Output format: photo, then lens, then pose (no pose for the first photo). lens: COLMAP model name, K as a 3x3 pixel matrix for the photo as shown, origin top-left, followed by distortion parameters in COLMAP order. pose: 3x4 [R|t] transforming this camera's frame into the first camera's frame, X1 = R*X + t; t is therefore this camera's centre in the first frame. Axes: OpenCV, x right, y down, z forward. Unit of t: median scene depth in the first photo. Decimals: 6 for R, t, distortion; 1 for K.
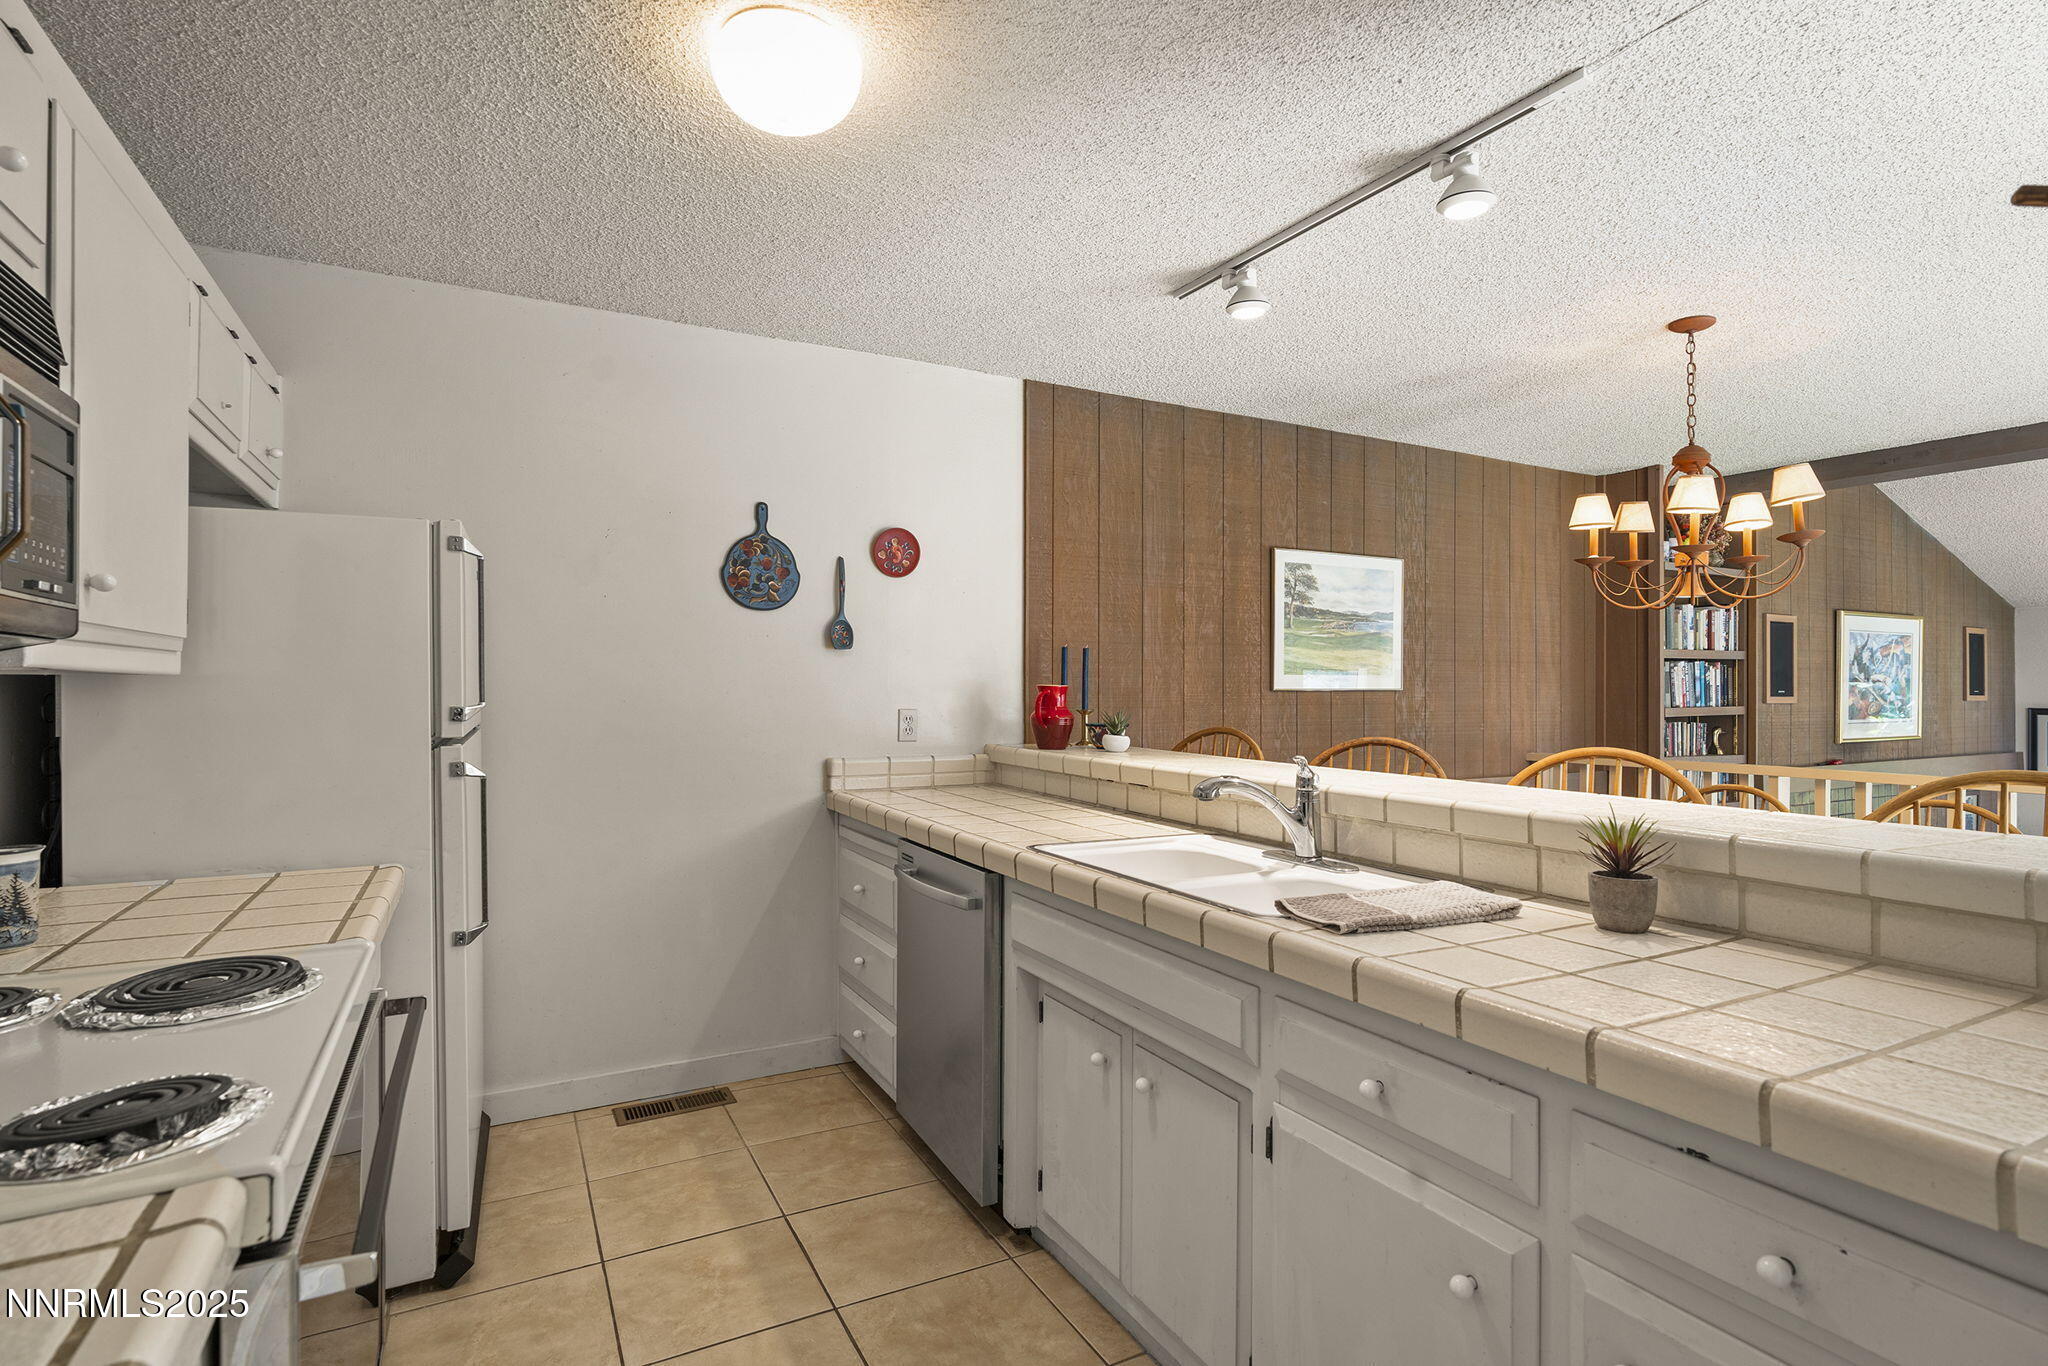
lens RADIAL K [[989.5, 0, 1022.8], [0, 989.5, 677.2], [0, 0, 1]] dist [0.003047, 0.000193]
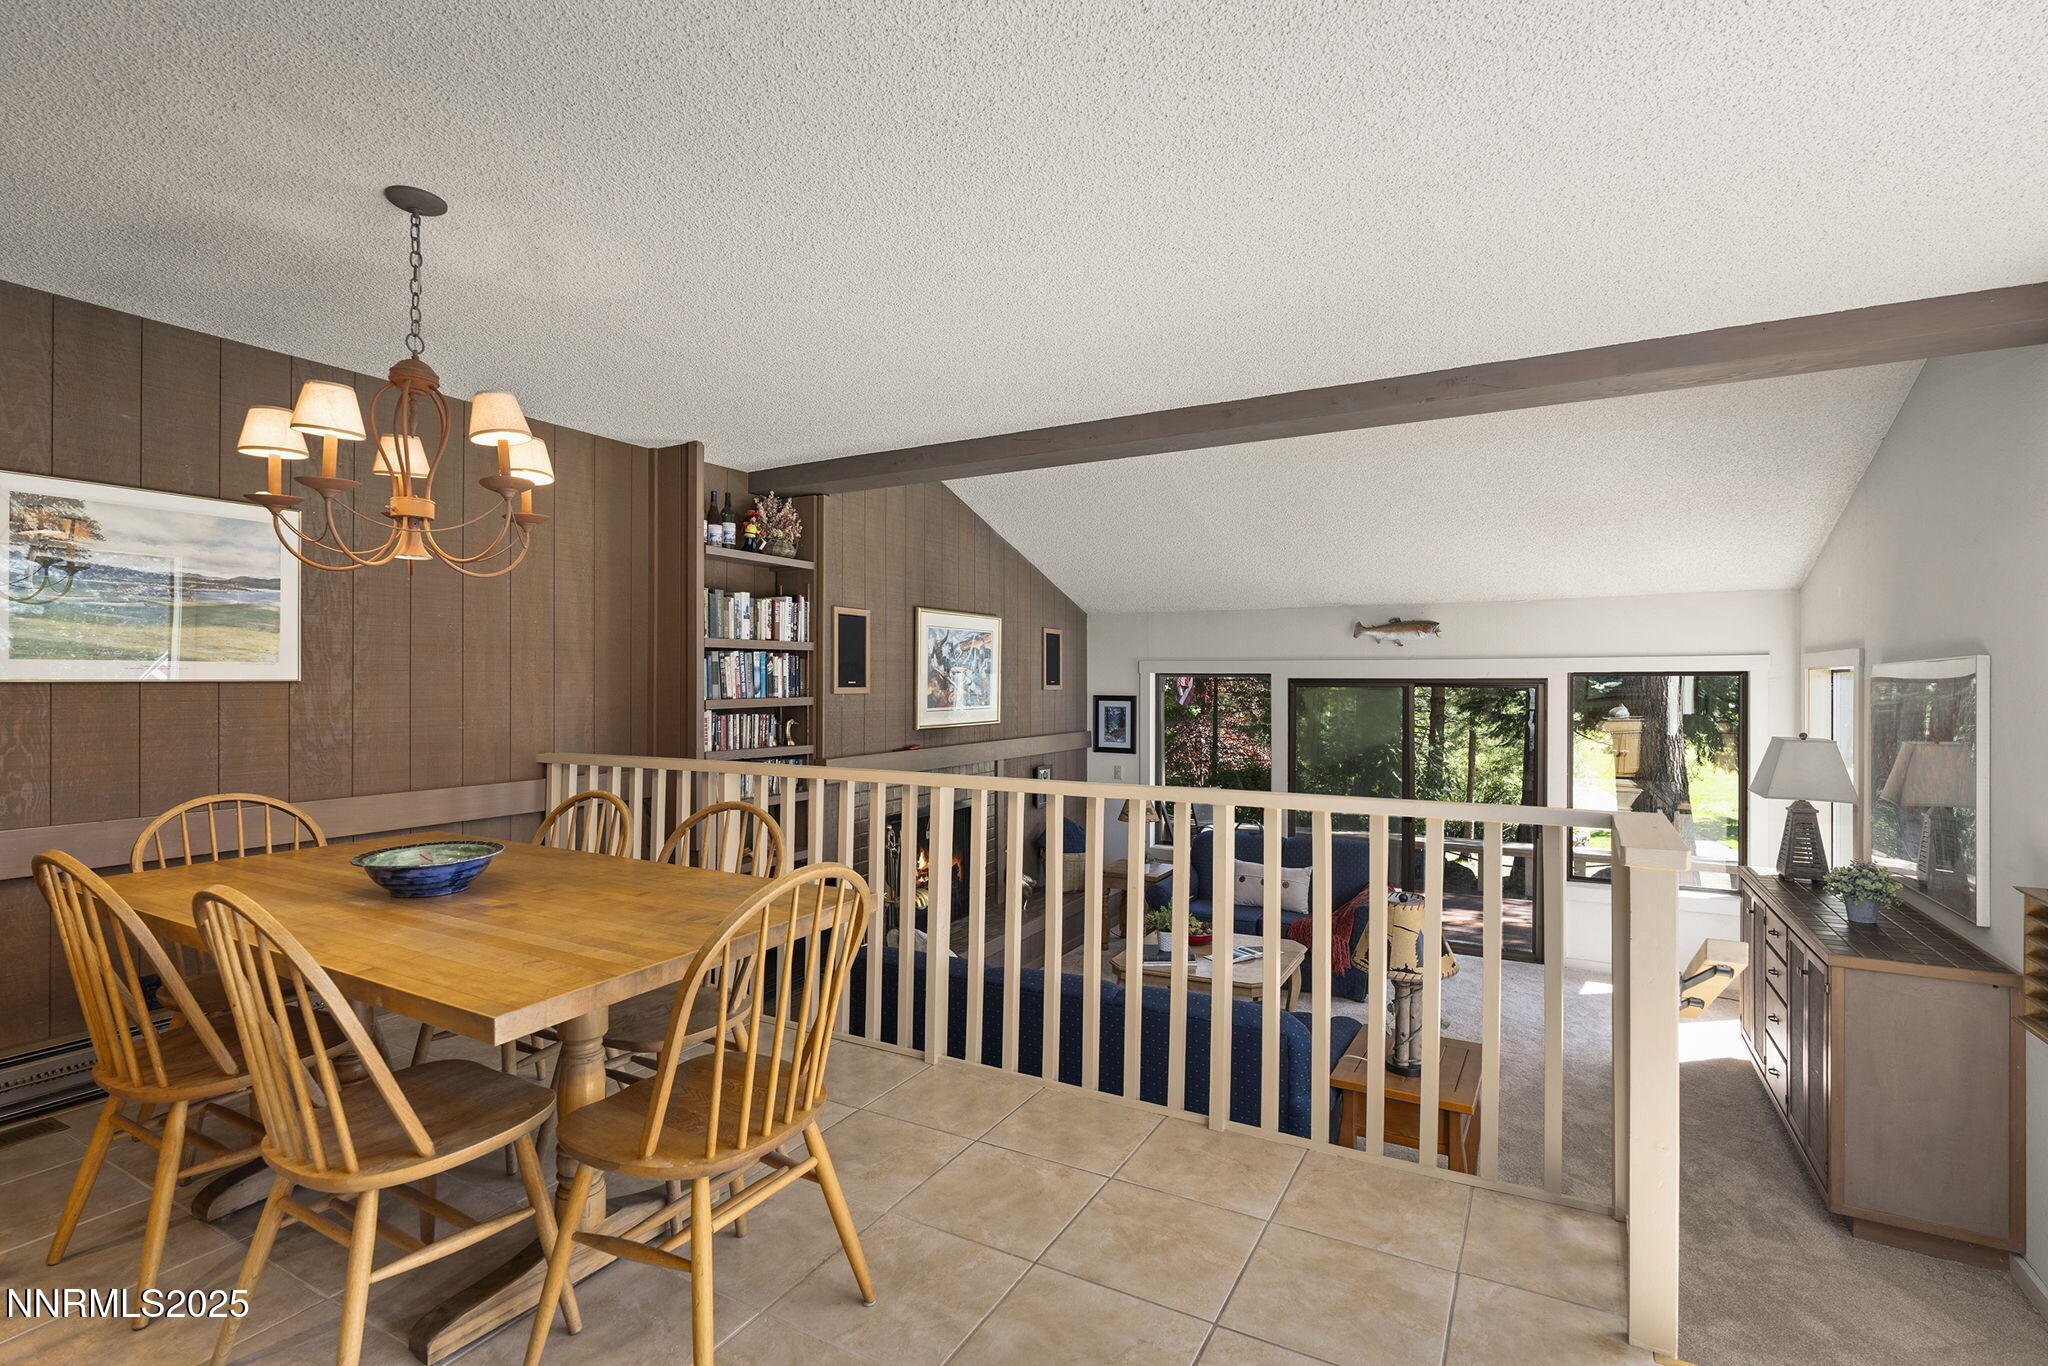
lens RADIAL K [[937.0, 0, 1023.5], [0, 937.0, 680.2], [0, 0, 1]] dist [-0.003908, -0.000352]
pose [[0.845465, -0.002524, 0.534025, 0.400215], [-0.002063, 0.999966, 0.007993, 0.004156], [-0.534027, -0.007859, 0.845431, 0.078201]]
